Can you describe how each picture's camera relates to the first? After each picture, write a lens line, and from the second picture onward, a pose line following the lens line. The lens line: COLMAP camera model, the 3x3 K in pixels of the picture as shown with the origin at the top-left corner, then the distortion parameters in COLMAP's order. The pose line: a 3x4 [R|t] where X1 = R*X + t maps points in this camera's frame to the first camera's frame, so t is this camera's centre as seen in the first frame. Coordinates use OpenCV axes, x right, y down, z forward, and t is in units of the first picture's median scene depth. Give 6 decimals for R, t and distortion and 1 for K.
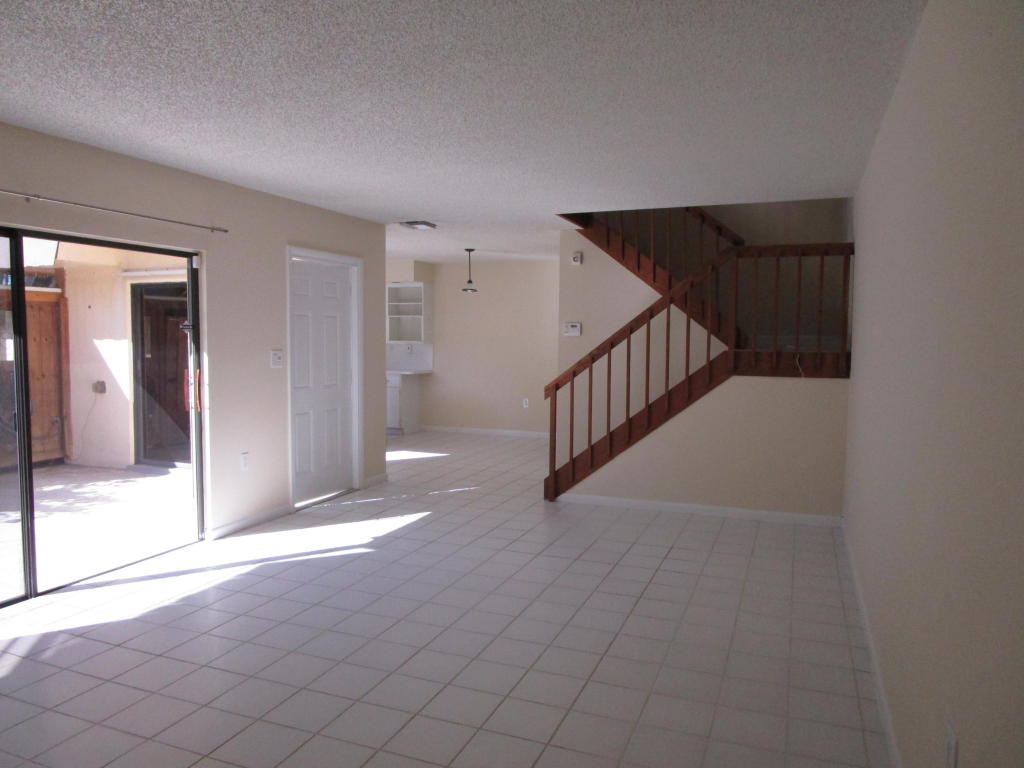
lens RADIAL K [[726.6, 0, 499.2], [0, 726.6, 387.1], [0, 0, 1]] dist [-0.042089, 0.007327]
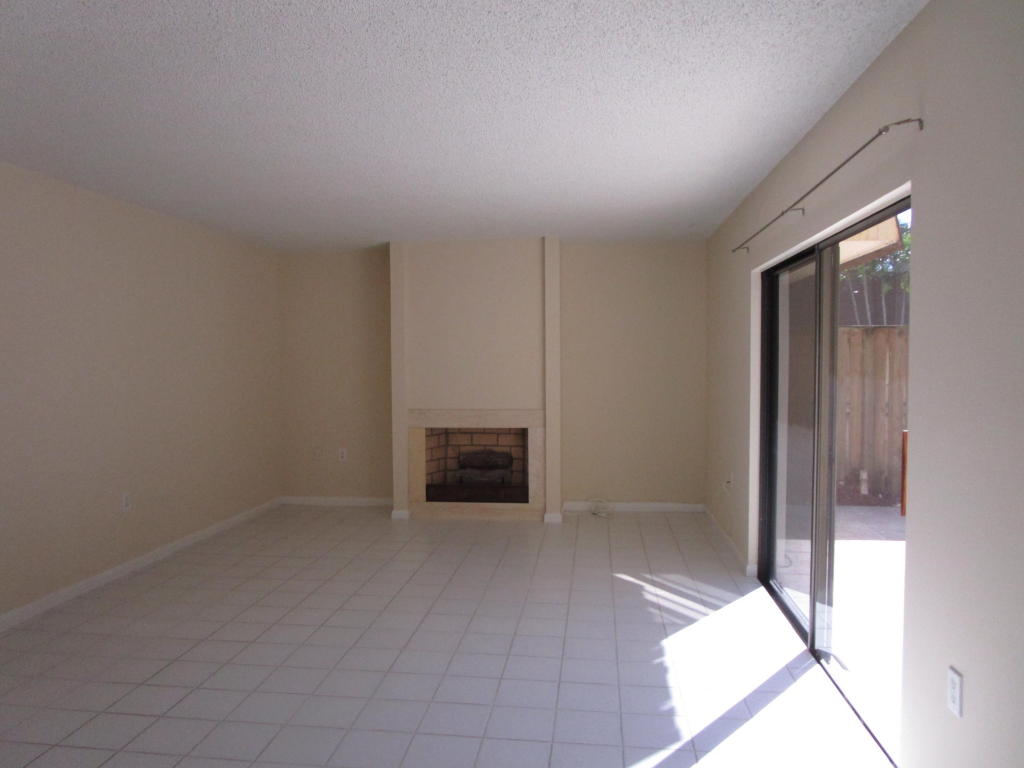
lens RADIAL K [[726.6, 0, 499.2], [0, 726.6, 387.1], [0, 0, 1]] dist [-0.042089, 0.007327]
pose [[-0.969958, 0.007213, -0.243166, -0.035835], [-0.017642, 0.994843, 0.099883, -0.109060], [0.242632, 0.101172, -0.964828, 1.578947]]
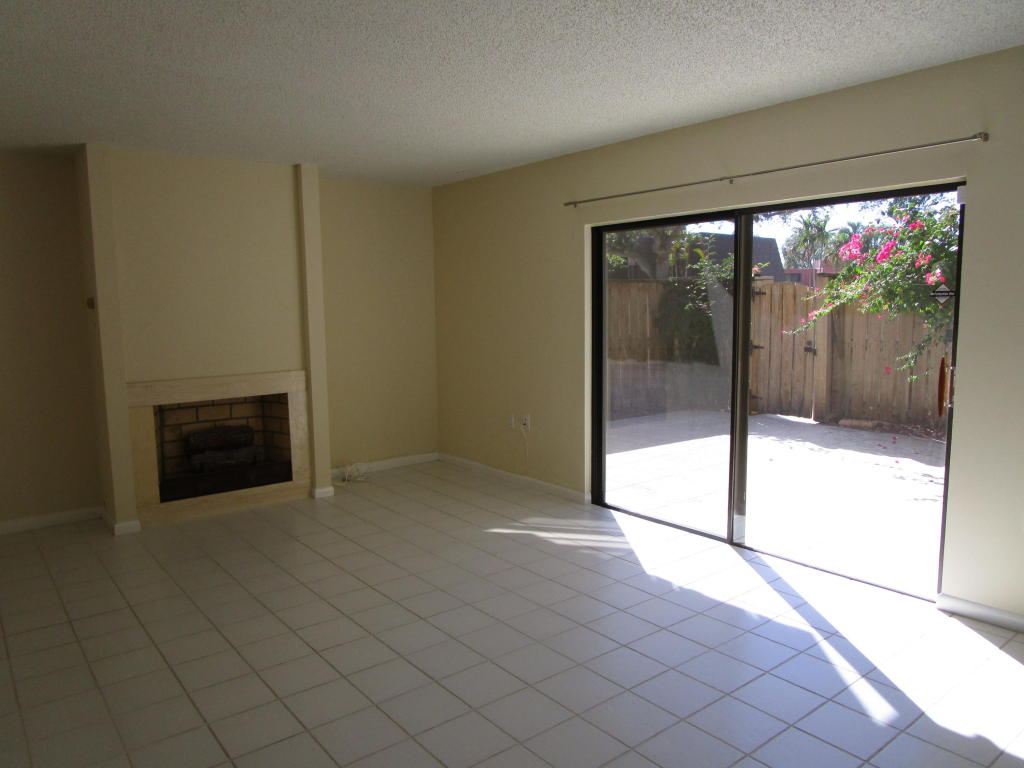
lens RADIAL K [[726.6, 0, 499.2], [0, 726.6, 387.1], [0, 0, 1]] dist [-0.042089, 0.007327]
pose [[-0.507699, 0.099485, -0.855771, 0.425571], [-0.045112, 0.988878, 0.141723, -0.082281], [0.860353, 0.110558, -0.497565, 1.107409]]
